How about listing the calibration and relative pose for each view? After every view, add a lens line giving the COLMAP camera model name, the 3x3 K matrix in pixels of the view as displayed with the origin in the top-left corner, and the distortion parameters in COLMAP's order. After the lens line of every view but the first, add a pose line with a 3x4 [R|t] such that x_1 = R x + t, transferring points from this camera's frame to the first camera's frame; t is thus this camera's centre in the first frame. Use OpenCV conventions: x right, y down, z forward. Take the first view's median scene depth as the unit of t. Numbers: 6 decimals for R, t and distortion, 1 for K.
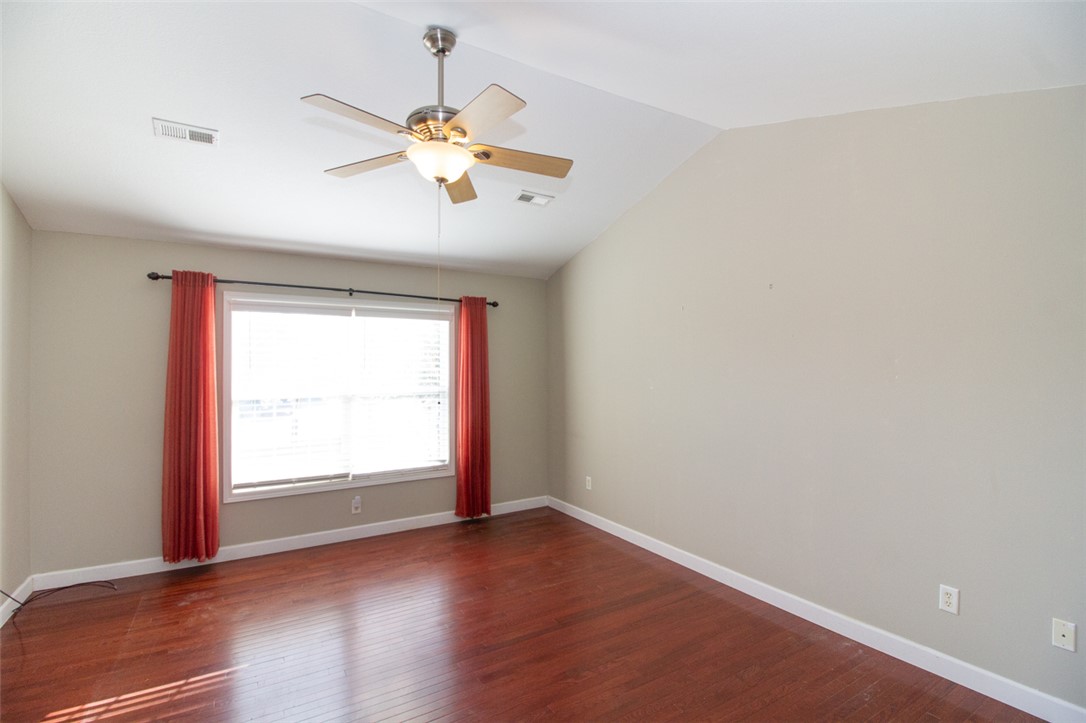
lens RADIAL K [[506.1, 0, 542.3], [0, 506.1, 360.1], [0, 0, 1]] dist [-0.002215, -0.005752]
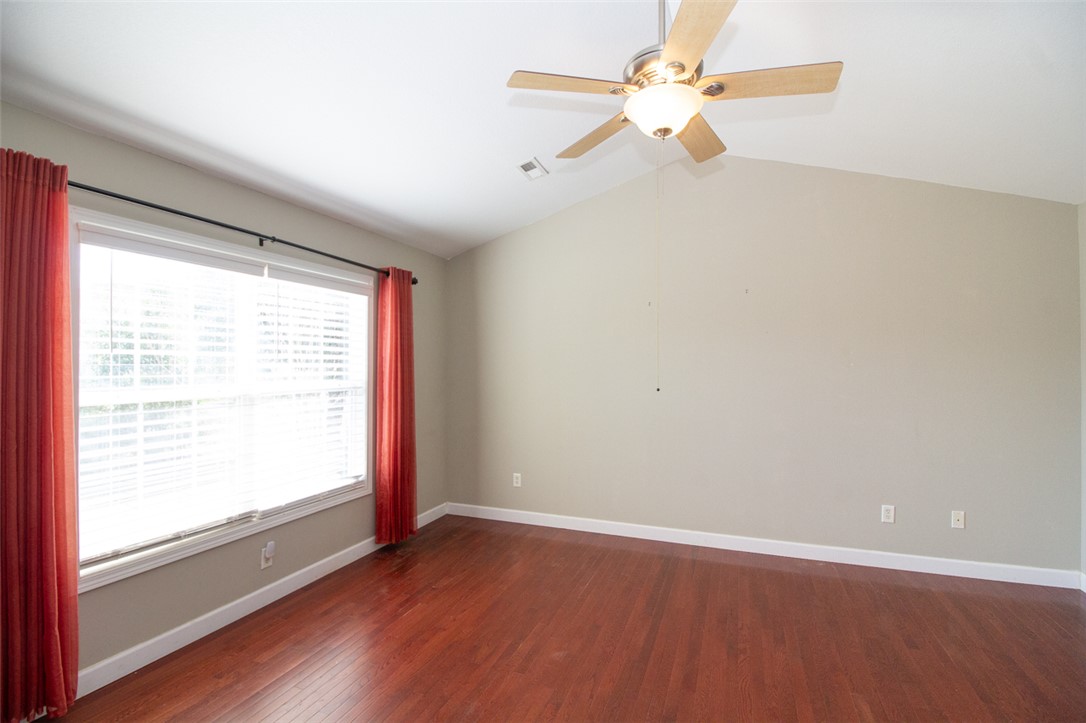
lens RADIAL K [[506.1, 0, 550.6], [0, 506.1, 361.6], [0, 0, 1]] dist [-0.002215, -0.005752]
pose [[0.793409, 0.009568, 0.608613, -0.477779], [-0.013991, 0.999899, 0.002521, 0.019353], [-0.608528, -0.010515, 0.793463, 0.230357]]
